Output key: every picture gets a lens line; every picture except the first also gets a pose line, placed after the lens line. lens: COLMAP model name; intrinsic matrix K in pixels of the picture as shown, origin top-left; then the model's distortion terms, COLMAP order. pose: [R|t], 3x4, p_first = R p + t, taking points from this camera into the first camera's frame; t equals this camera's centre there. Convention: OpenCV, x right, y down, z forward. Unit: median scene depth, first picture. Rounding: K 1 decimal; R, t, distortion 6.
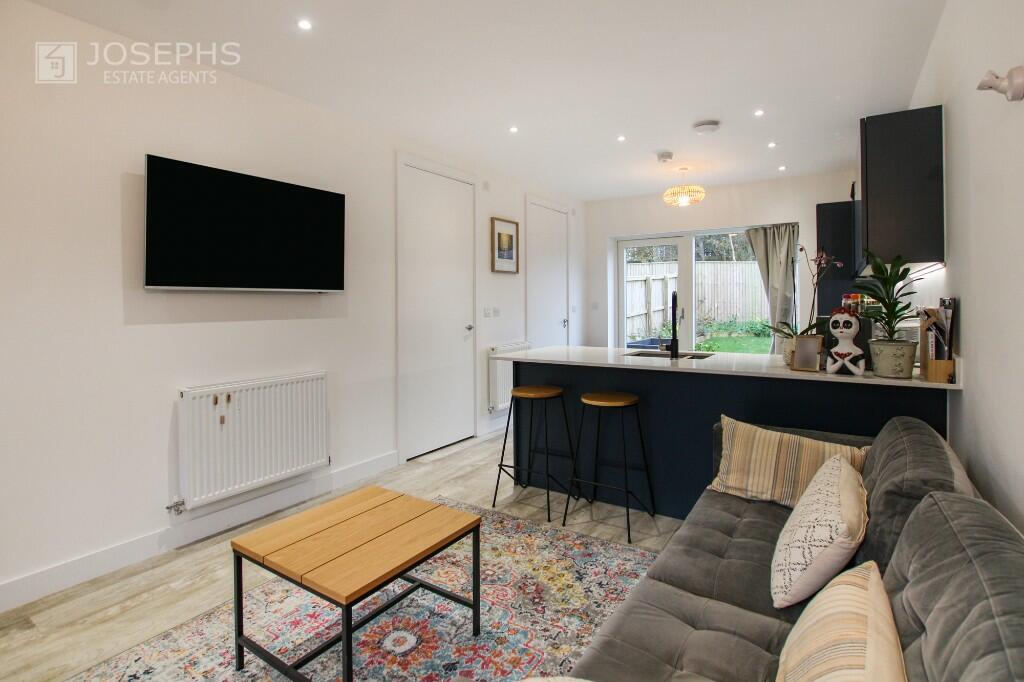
lens RADIAL K [[494.6, 0, 529.7], [0, 494.6, 301.3], [0, 0, 1]] dist [-0.028921, 0.000208]
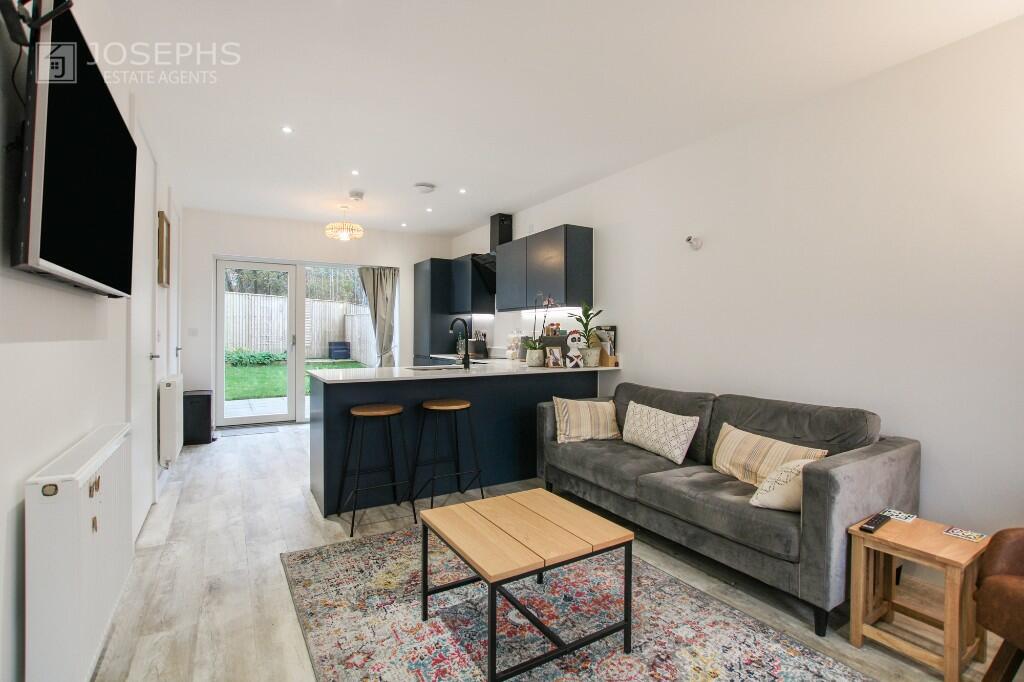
lens RADIAL K [[478.2, 0, 508.0], [0, 478.2, 332.7], [0, 0, 1]] dist [-0.028553, 0.000409]
pose [[0.453907, 0.009812, 0.890995, -0.771741], [-0.007524, 0.999946, -0.007179, 0.027691], [-0.891017, -0.003446, 0.453956, 0.319991]]
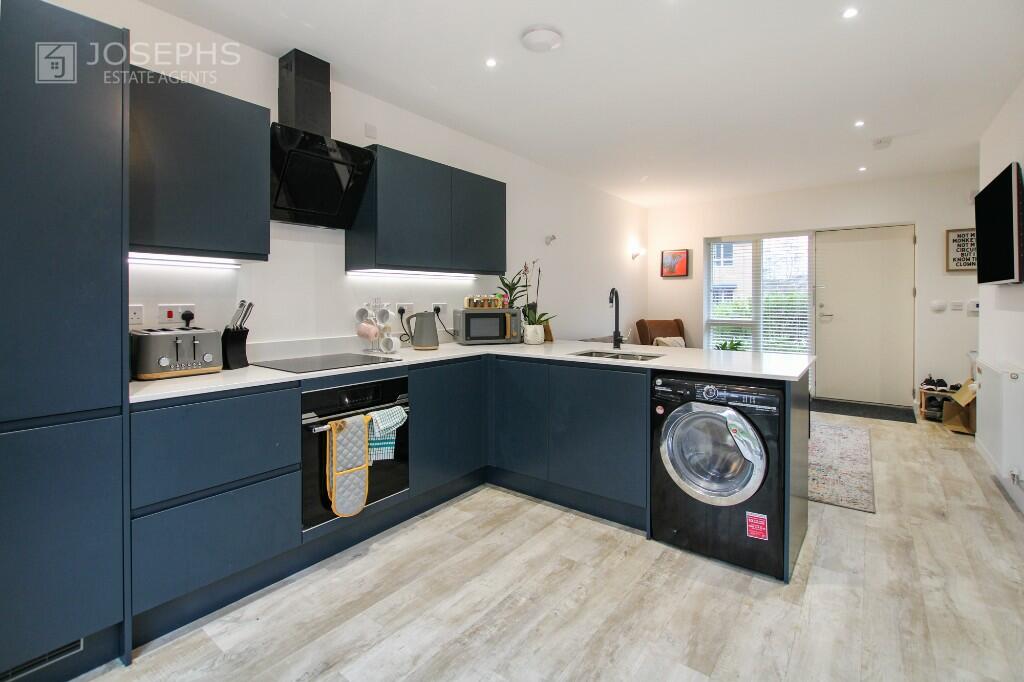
lens RADIAL K [[473.6, 0, 512.5], [0, 473.6, 301.9], [0, 0, 1]] dist [-0.000308, 0.000223]
pose [[-0.996602, 0.008053, 0.081975, 0.432284], [0.008307, 0.999962, 0.002751, 0.002872], [-0.081949, 0.003423, -0.996631, 2.053013]]
